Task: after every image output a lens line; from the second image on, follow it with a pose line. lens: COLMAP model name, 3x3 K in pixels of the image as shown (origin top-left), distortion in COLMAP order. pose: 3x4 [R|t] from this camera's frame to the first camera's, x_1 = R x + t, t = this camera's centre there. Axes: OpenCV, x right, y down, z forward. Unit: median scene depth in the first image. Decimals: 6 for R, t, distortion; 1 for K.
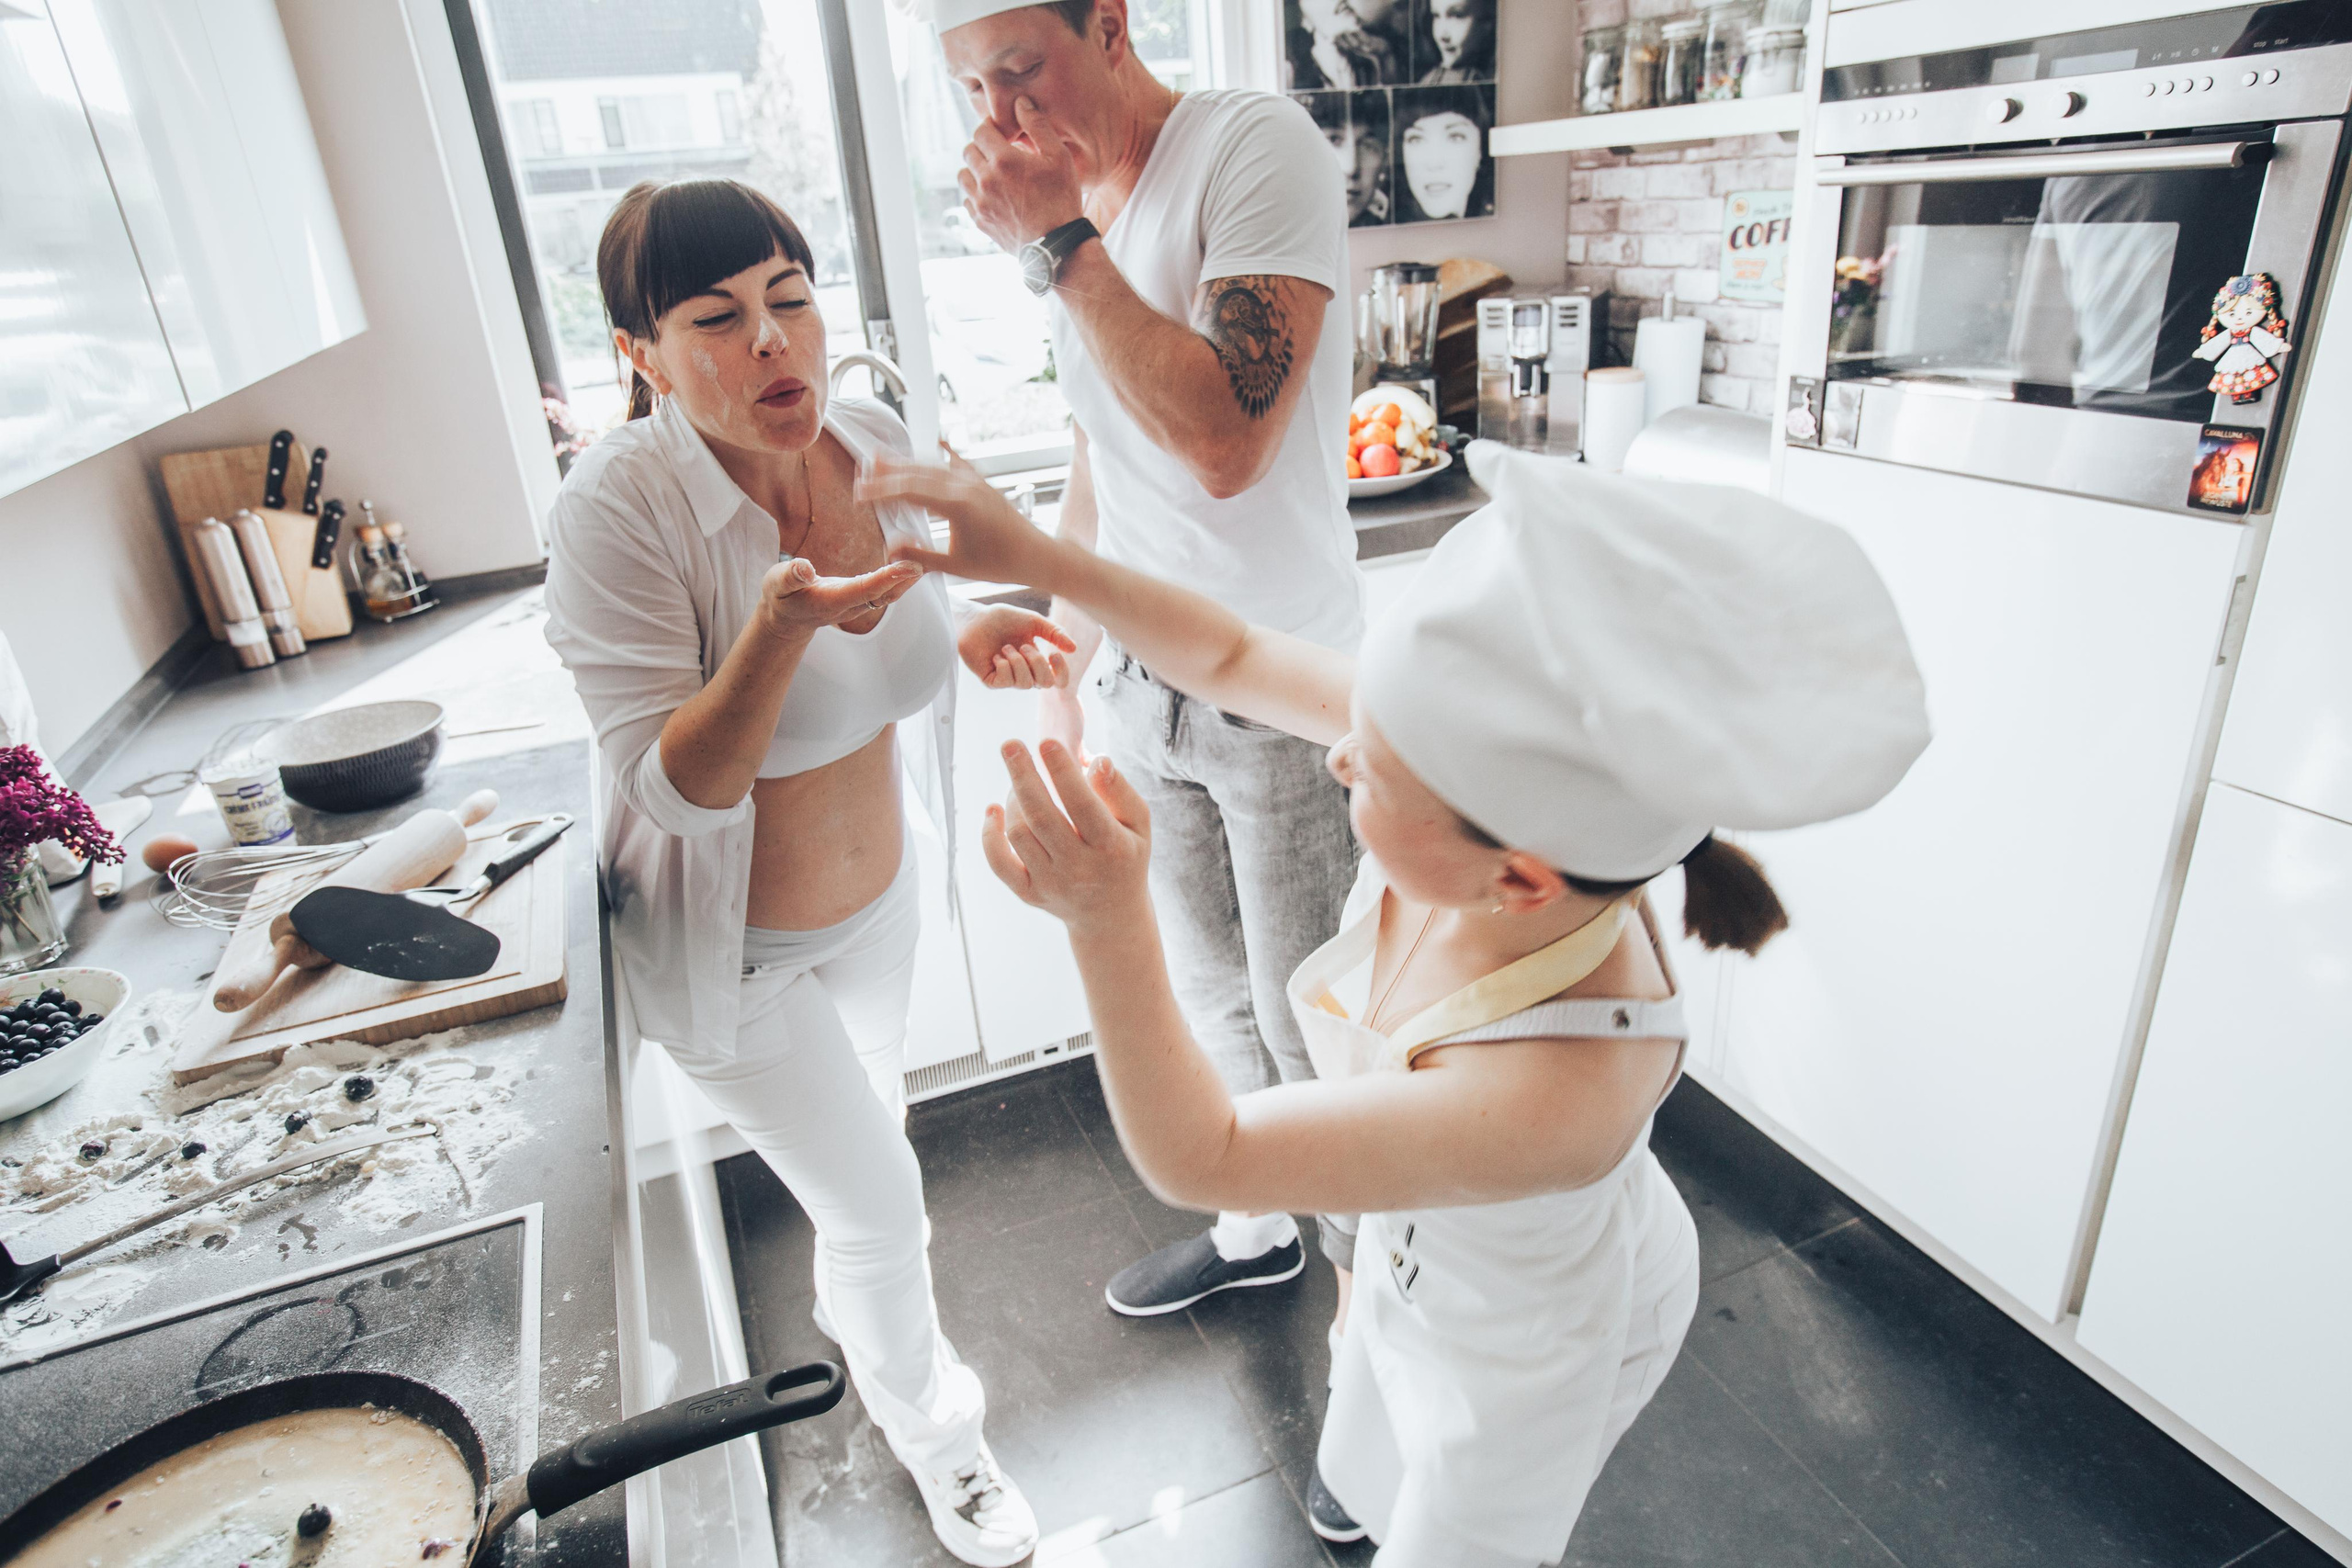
lens RADIAL K [[1364.0, 0, 1189.2], [0, 1364.0, 765.6], [0, 0, 1]] dist [-0.043668, 0.044290]
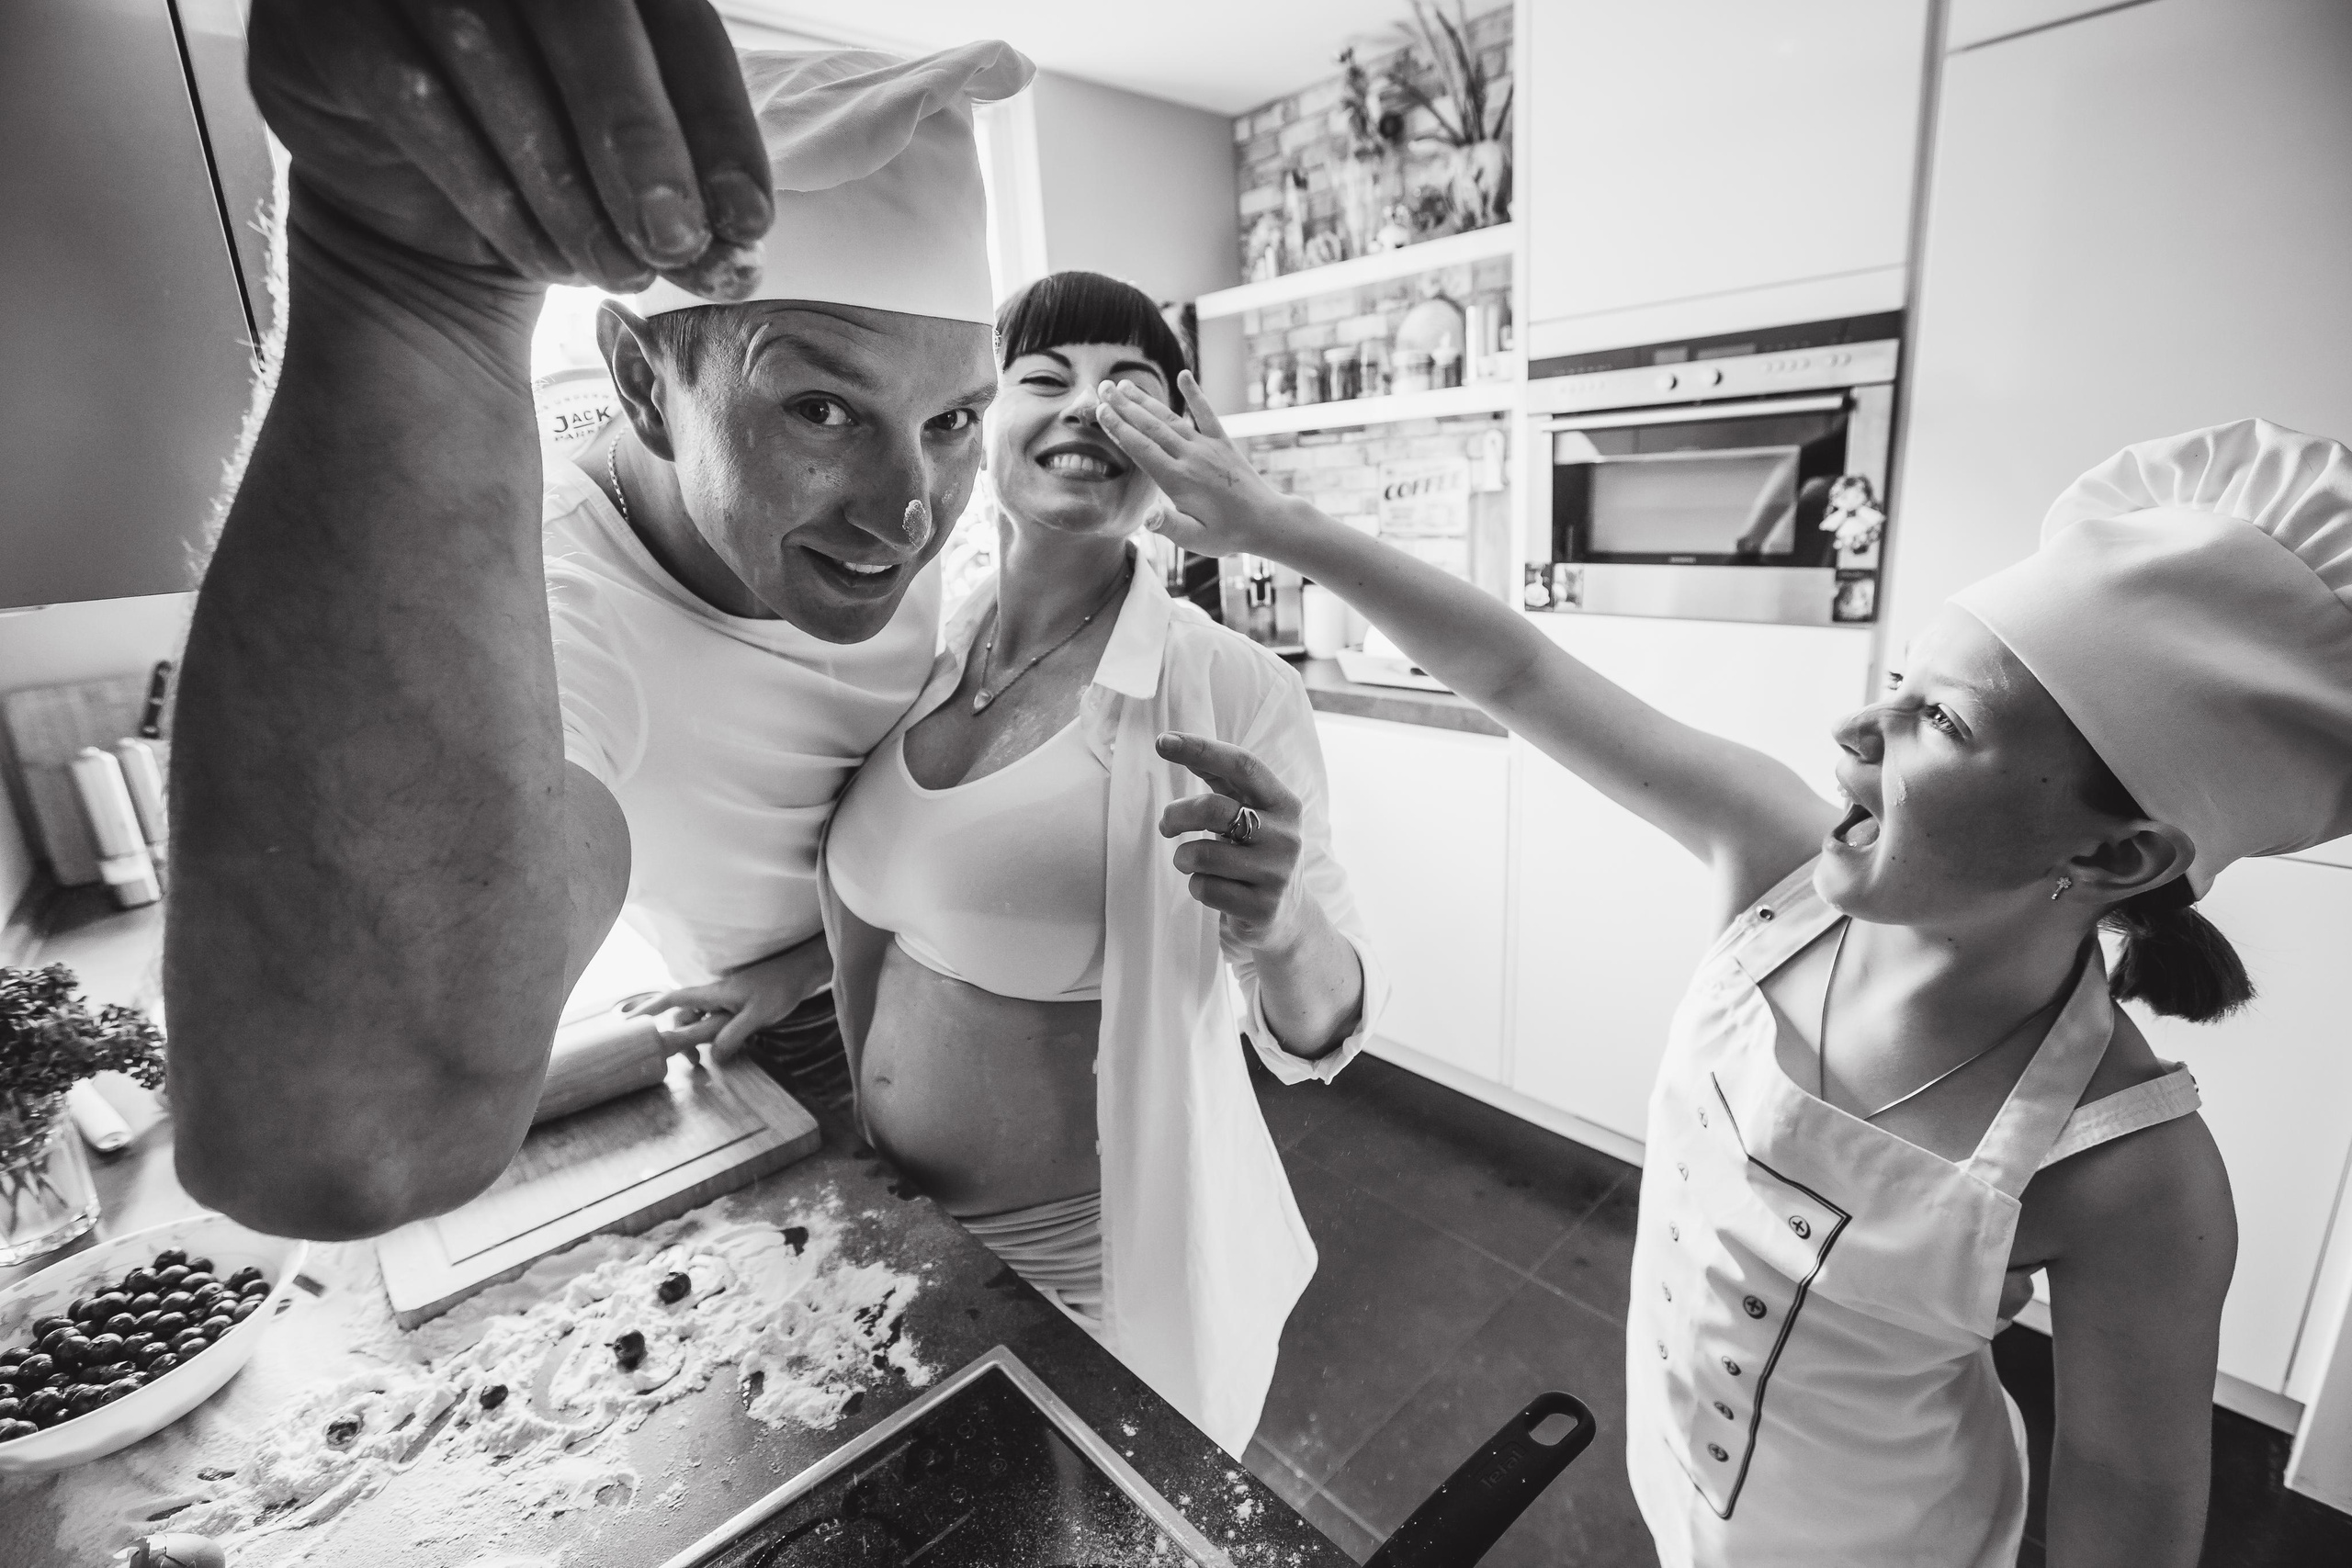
lens RADIAL K [[1052.7, 0, 1185.5], [0, 1052.7, 767.2], [0, 0, 1]] dist [-0.054837, 0.018767]
pose [[0.940377, -0.078653, 0.330916, -0.277388], [0.131001, 0.981594, -0.138964, 0.029287], [-0.313896, 0.174029, 0.933372, 0.126935]]
